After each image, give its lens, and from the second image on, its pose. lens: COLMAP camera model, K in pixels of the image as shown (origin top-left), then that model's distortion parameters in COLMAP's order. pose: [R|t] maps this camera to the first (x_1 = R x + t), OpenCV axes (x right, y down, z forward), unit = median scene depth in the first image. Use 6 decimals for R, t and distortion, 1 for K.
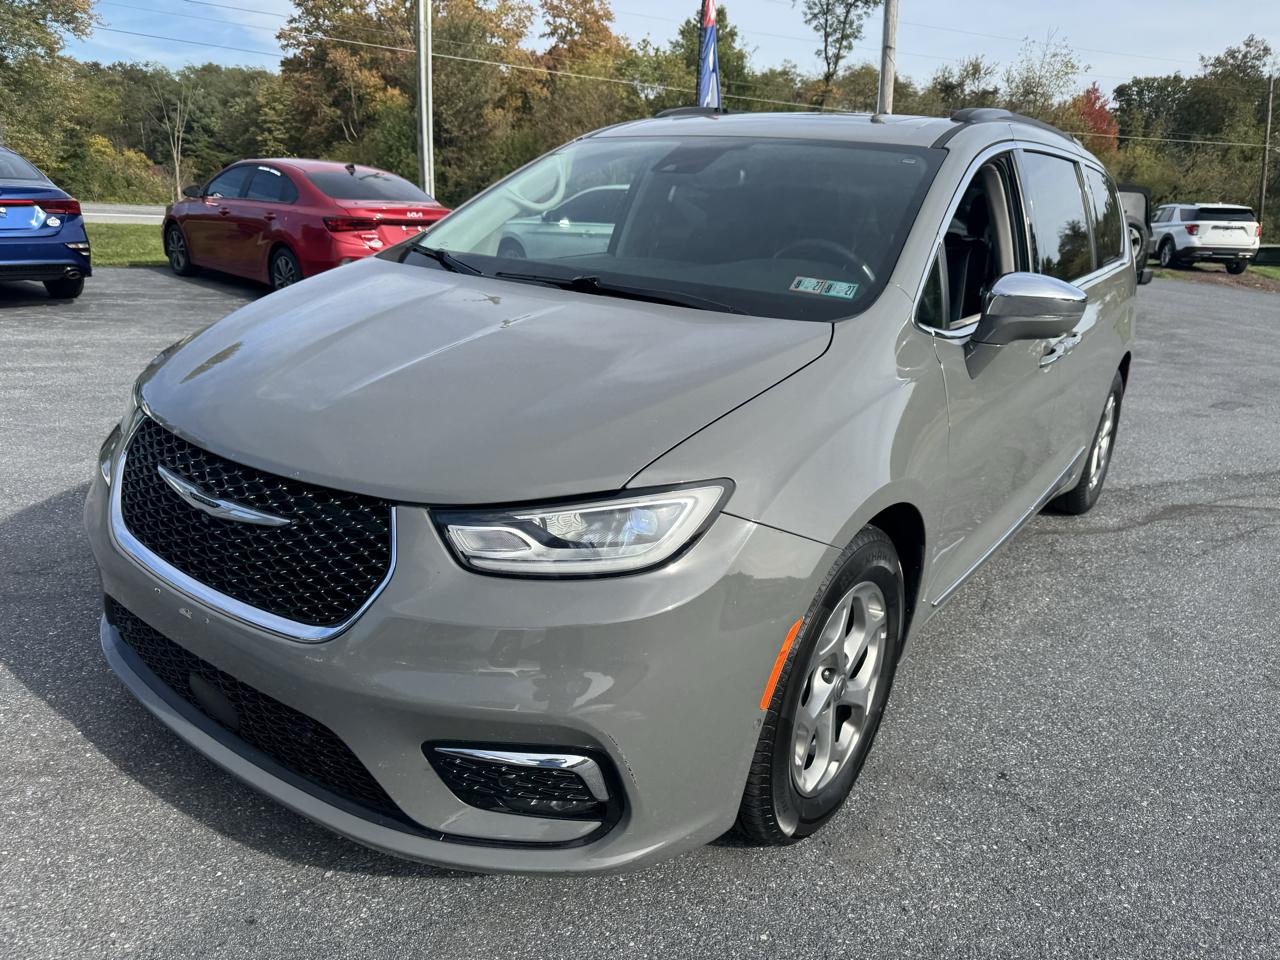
lens RADIAL K [[899.9, 0, 633.3], [0, 899.9, 478.7], [0, 0, 1]] dist [0.049141, -0.061754]
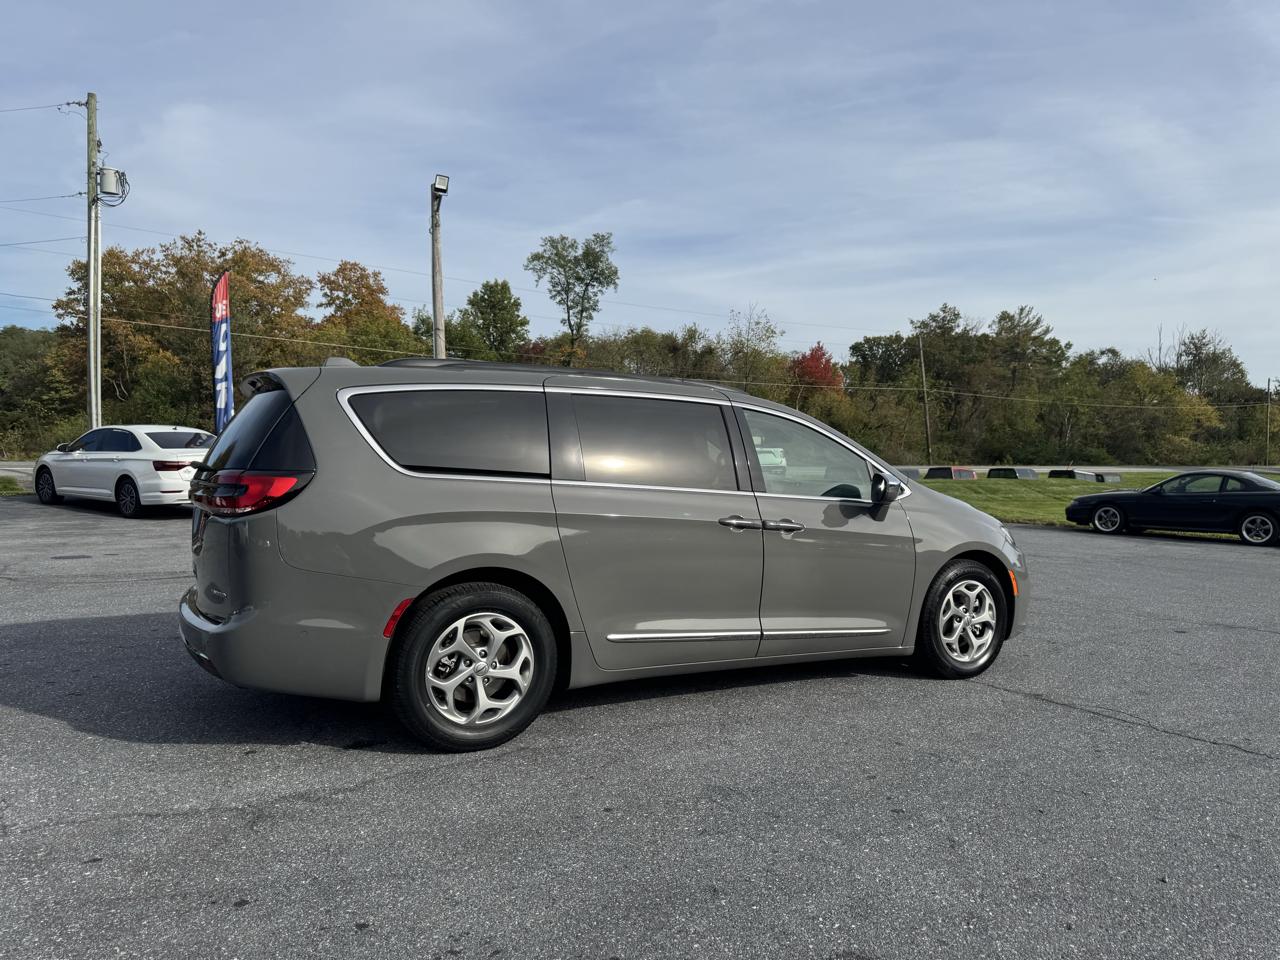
lens RADIAL K [[899.9, 0, 645.8], [0, 899.9, 492.5], [0, 0, 1]] dist [0.049141, -0.061754]
pose [[0.981828, -0.035837, 0.186356, 0.085448], [0.080021, 0.968617, -0.235324, 0.028249], [-0.172074, 0.245960, 0.953884, -0.075474]]
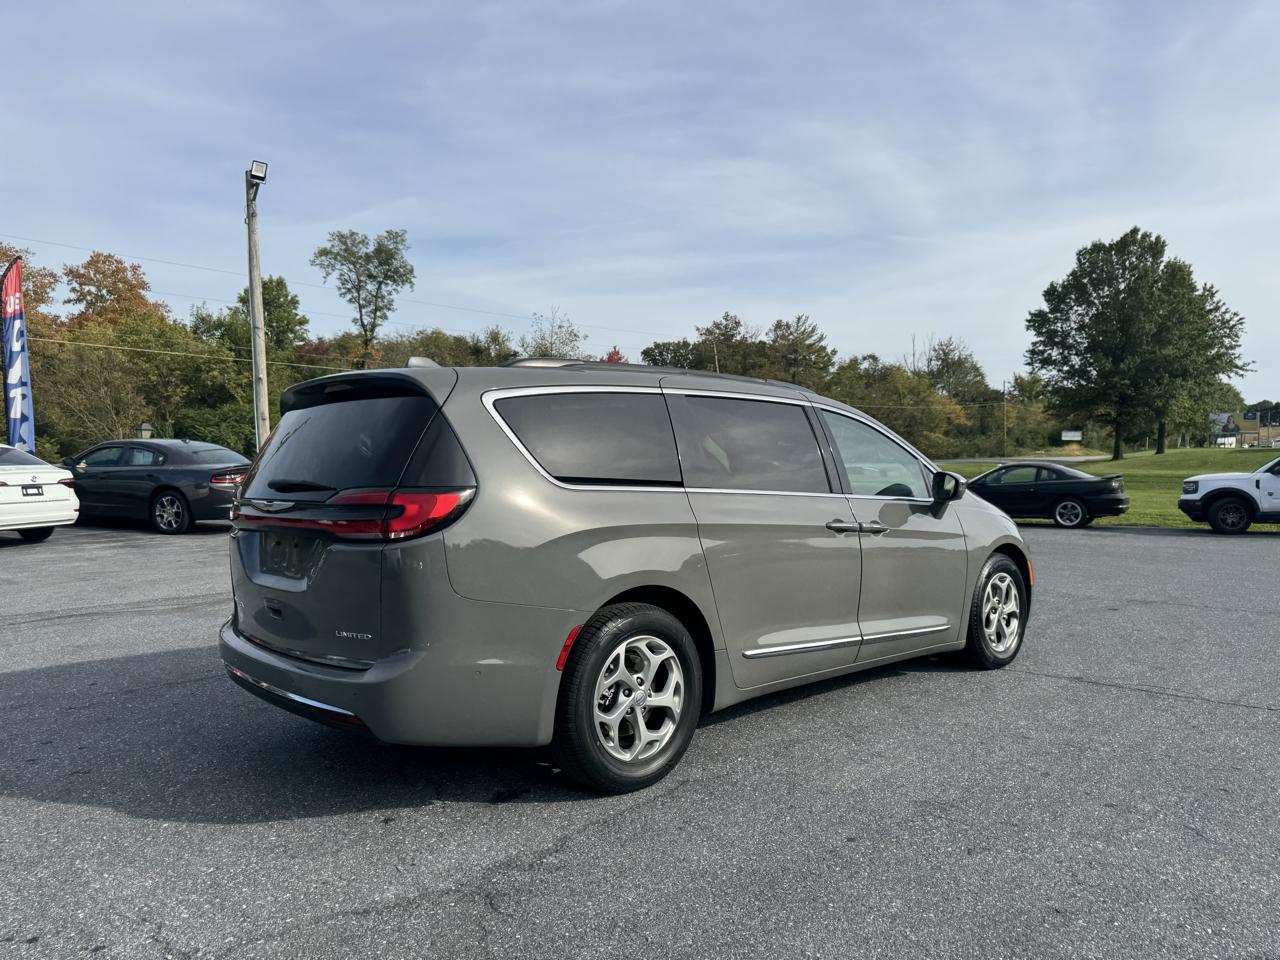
lens RADIAL K [[899.9, 0, 646.1], [0, 899.9, 487.0], [0, 0, 1]] dist [0.049141, -0.061754]
pose [[0.910918, -0.063081, 0.407736, 0.064186], [0.163566, 0.962479, -0.216517, 0.024132], [-0.378779, 0.263921, 0.887058, -0.065083]]
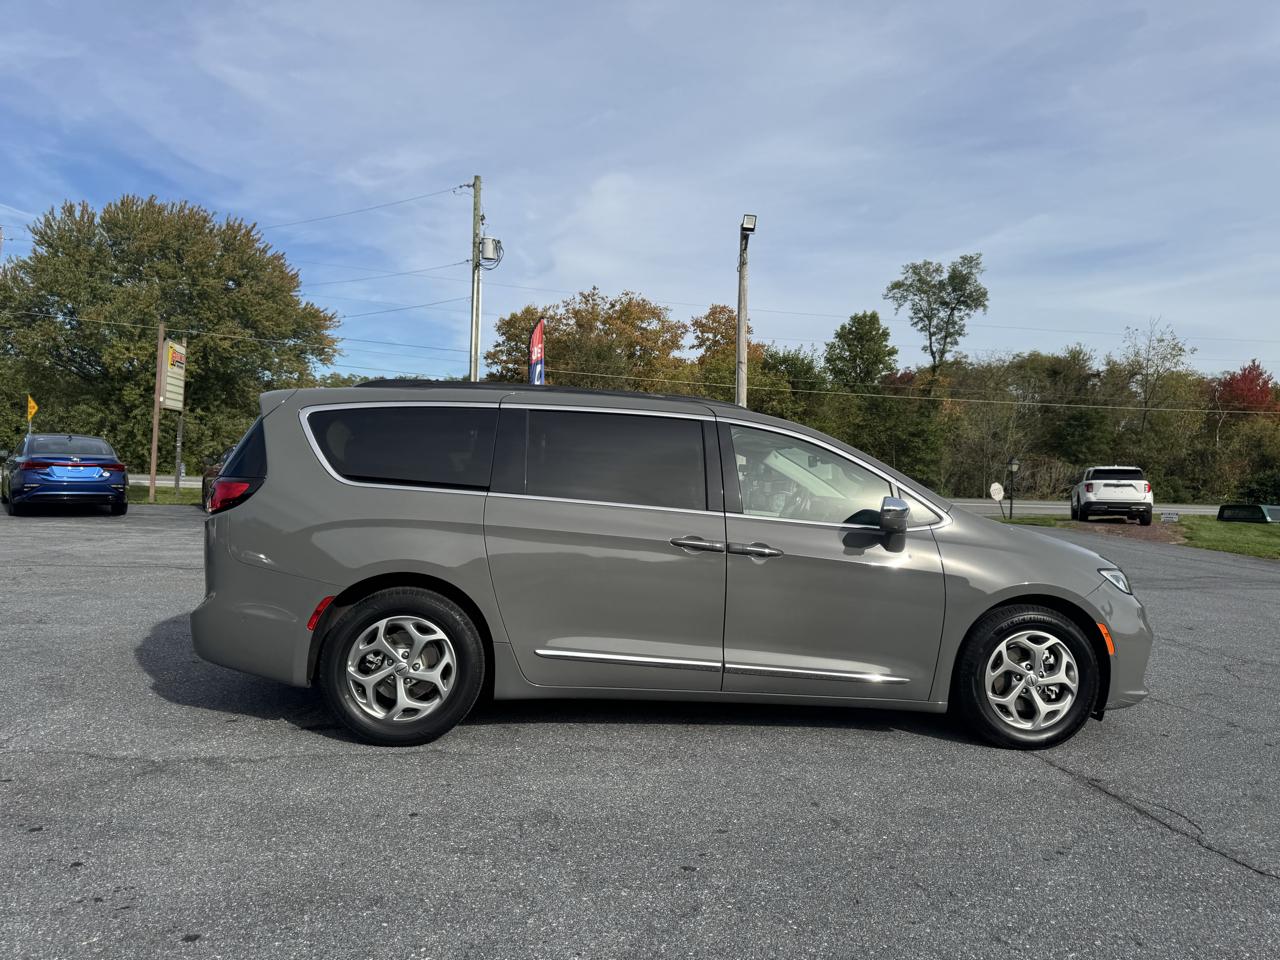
lens RADIAL K [[899.9, 0, 645.7], [0, 899.9, 481.1], [0, 0, 1]] dist [0.049141, -0.061754]
pose [[0.974365, -0.013105, -0.224593, 0.117035], [-0.053581, 0.956058, -0.288240, 0.029434], [0.218501, 0.292884, 0.930847, -0.072905]]
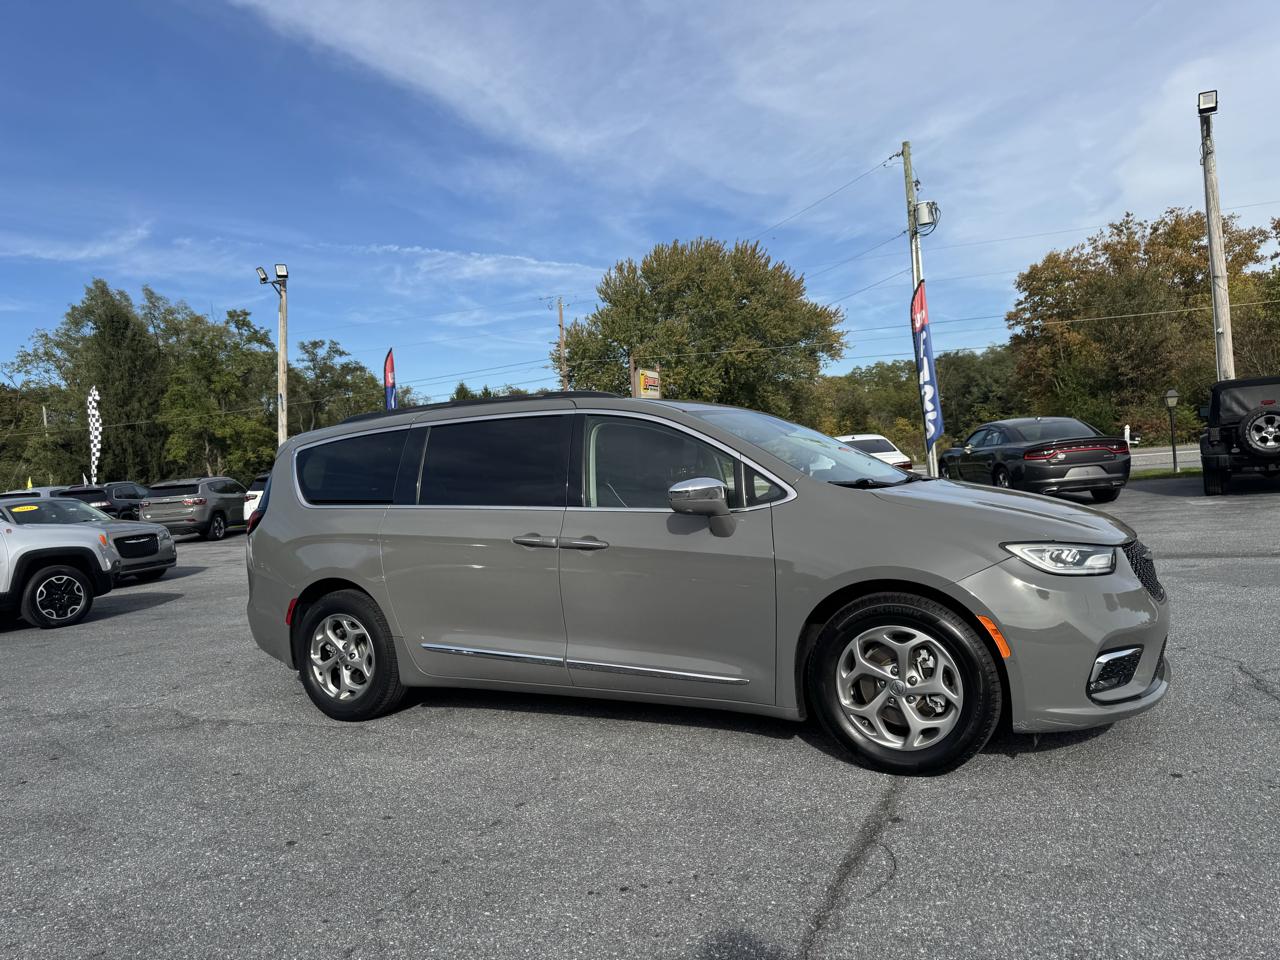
lens RADIAL K [[898.4, 0, 643.1], [0, 898.4, 489.2], [0, 0, 1]] dist [0.057552, -0.075019]
pose [[0.666367, -0.082778, -0.741015, 0.161293], [-0.110910, 0.971758, -0.208292, 0.023876], [0.737329, 0.220984, 0.638366, -0.046537]]
